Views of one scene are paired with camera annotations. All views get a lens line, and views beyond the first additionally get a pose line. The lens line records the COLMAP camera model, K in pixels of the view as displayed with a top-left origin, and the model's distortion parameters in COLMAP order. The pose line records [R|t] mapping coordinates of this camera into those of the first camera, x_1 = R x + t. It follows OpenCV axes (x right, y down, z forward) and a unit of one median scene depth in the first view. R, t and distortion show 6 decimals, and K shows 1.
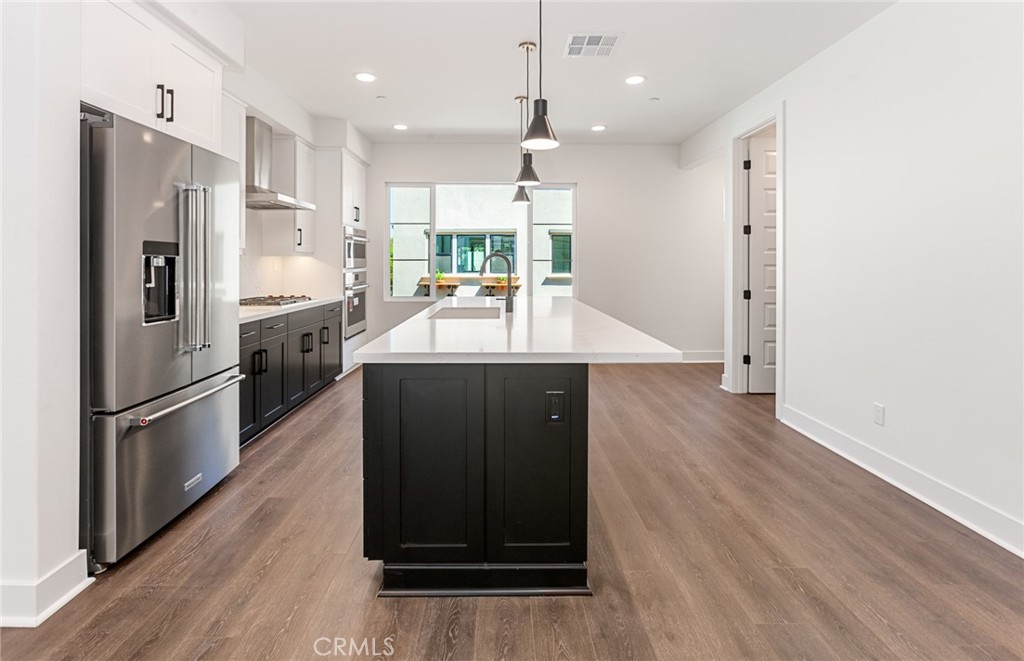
lens RADIAL K [[475.4, 0, 510.2], [0, 475.4, 263.0], [0, 0, 1]] dist [-0.015455, 0.008110]
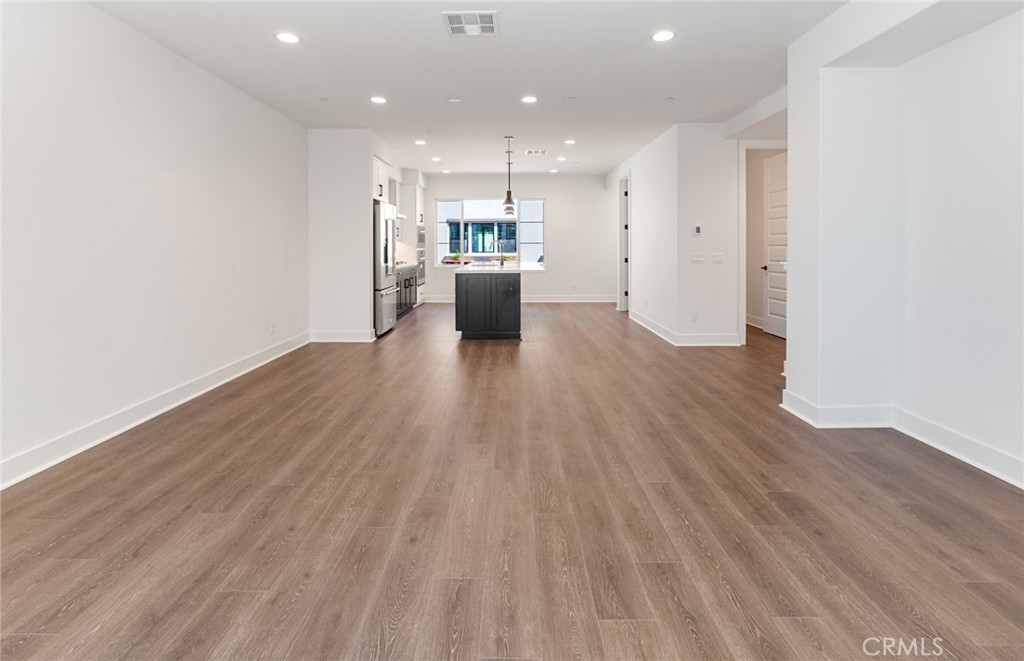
lens RADIAL K [[475.4, 0, 508.9], [0, 475.4, 251.0], [0, 0, 1]] dist [-0.015455, 0.008110]
pose [[0.999716, -0.004325, -0.023455, 0.060794], [0.004633, 0.999904, 0.013081, -0.000013], [0.023396, -0.013185, 0.999639, -0.933759]]
